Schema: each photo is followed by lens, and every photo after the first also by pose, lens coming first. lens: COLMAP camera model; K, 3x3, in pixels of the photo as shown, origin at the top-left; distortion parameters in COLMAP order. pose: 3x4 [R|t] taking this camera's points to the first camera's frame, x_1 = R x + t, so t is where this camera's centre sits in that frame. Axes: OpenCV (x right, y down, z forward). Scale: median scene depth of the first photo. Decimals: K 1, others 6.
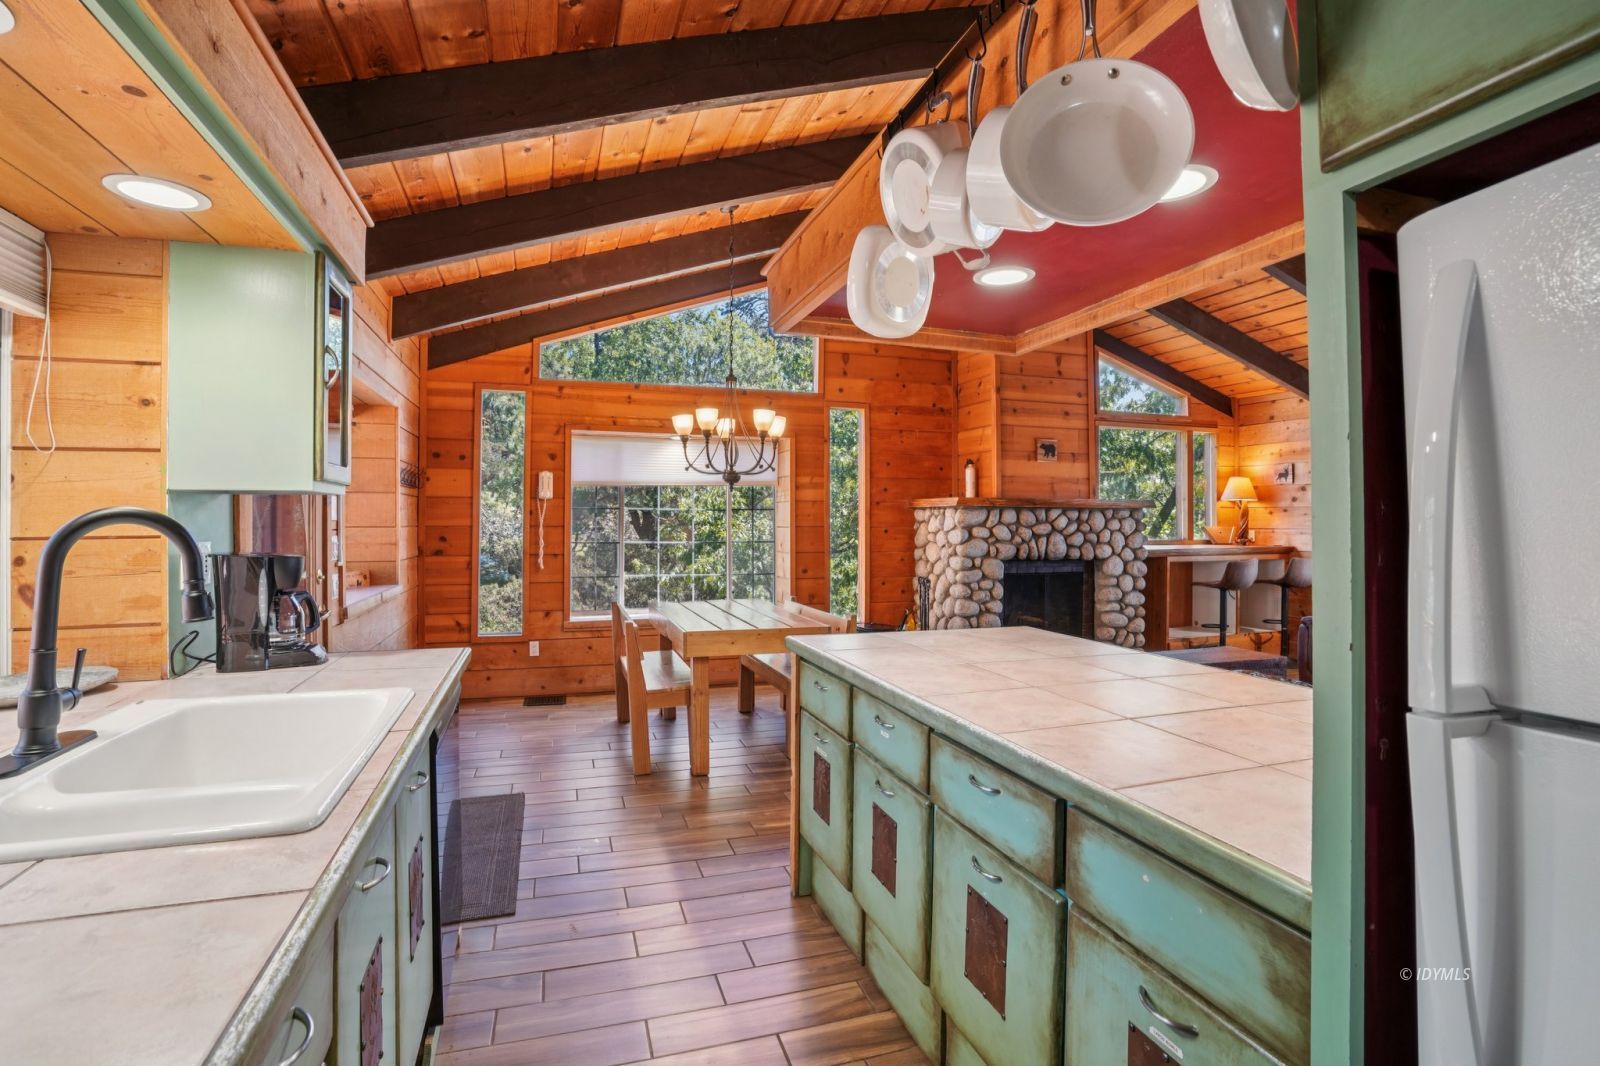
lens RADIAL K [[728.7, 0, 811.2], [0, 728.7, 507.7], [0, 0, 1]] dist [-0.045795, 0.002995]
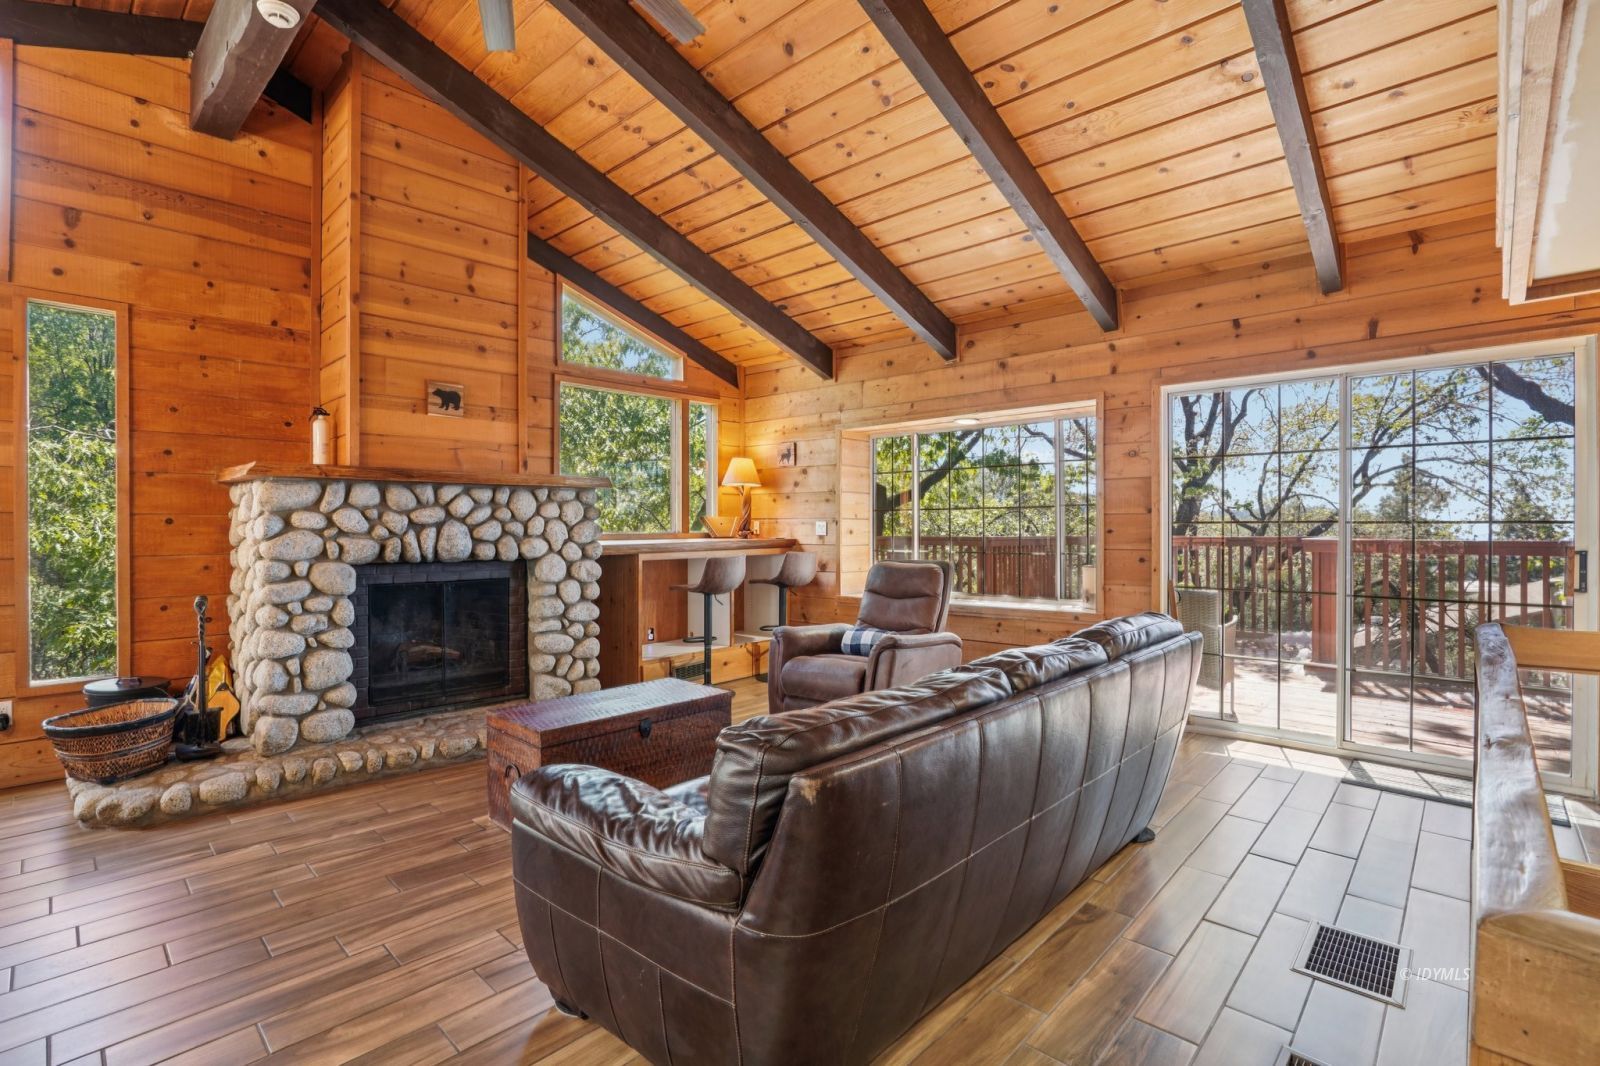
lens RADIAL K [[728.7, 0, 776.3], [0, 728.7, 524.1], [0, 0, 1]] dist [-0.045795, 0.002995]
pose [[0.889730, -0.006745, 0.456438, 0.289556], [-0.000375, 0.999880, 0.015508, 0.025900], [-0.456487, -0.013969, 0.889620, 0.261421]]
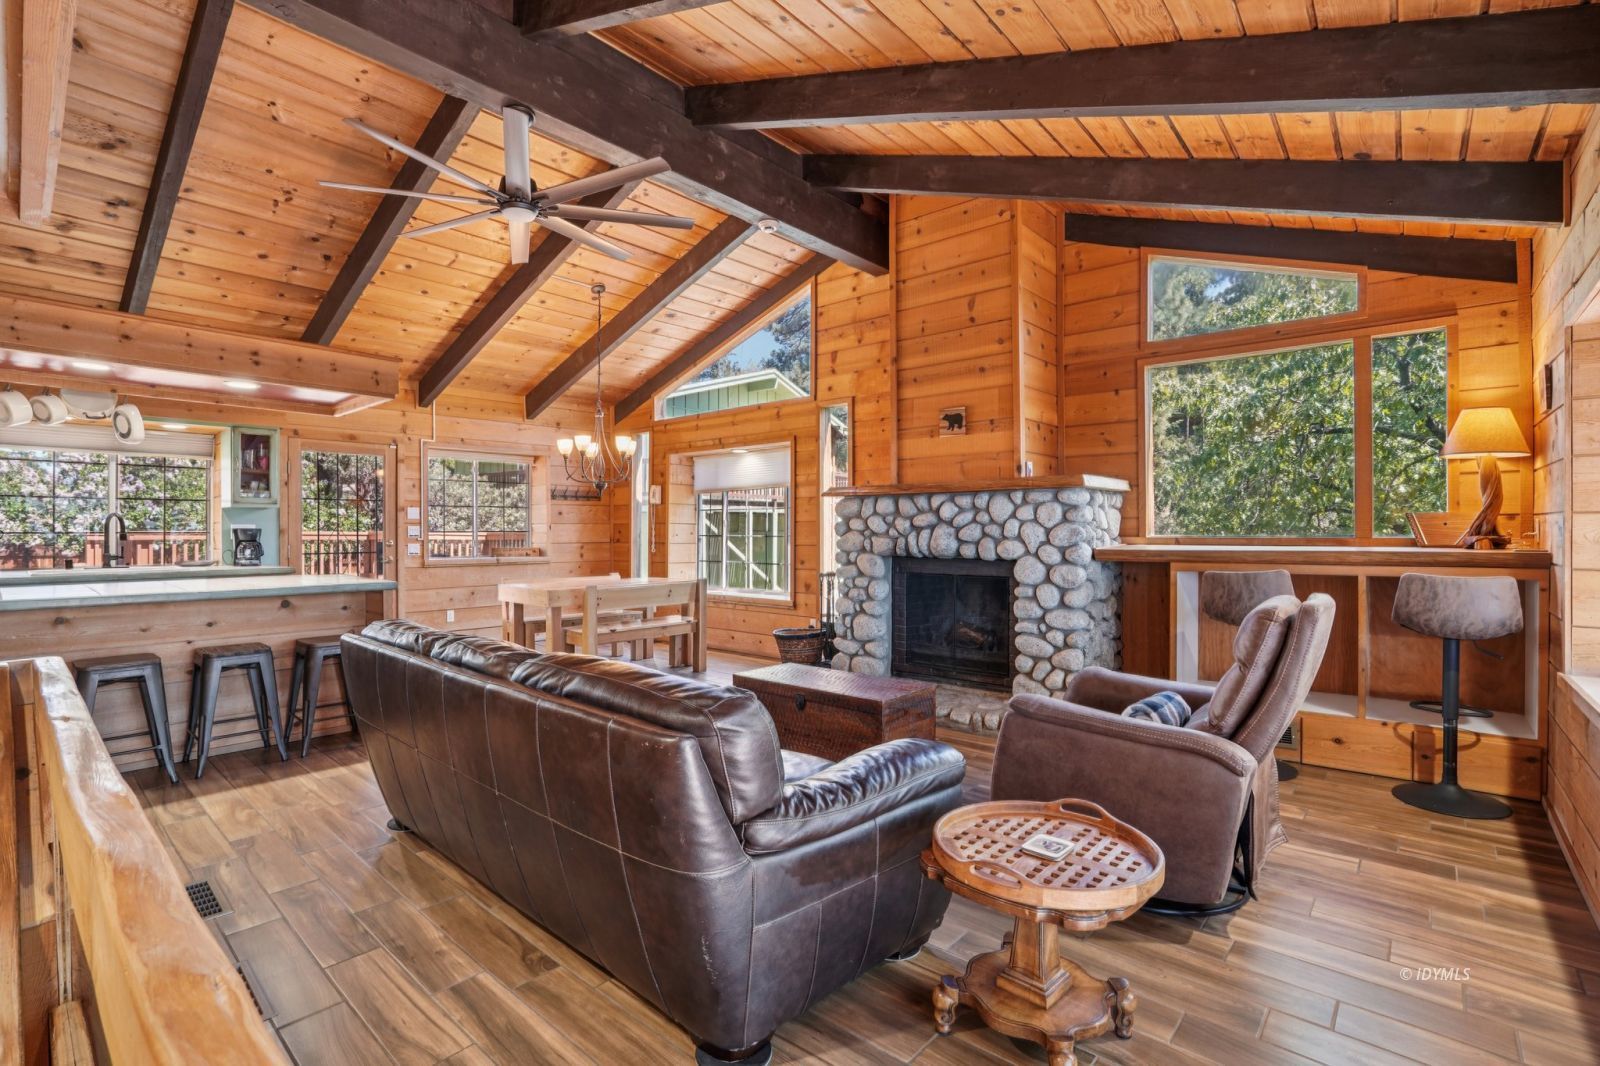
lens RADIAL K [[728.7, 0, 805.5], [0, 728.7, 522.0], [0, 0, 1]] dist [-0.045795, 0.002995]
pose [[0.524378, -0.014900, -0.851355, 0.912661], [0.021005, 0.999769, -0.004560, 0.031541], [0.851226, -0.015491, 0.524570, 0.436164]]
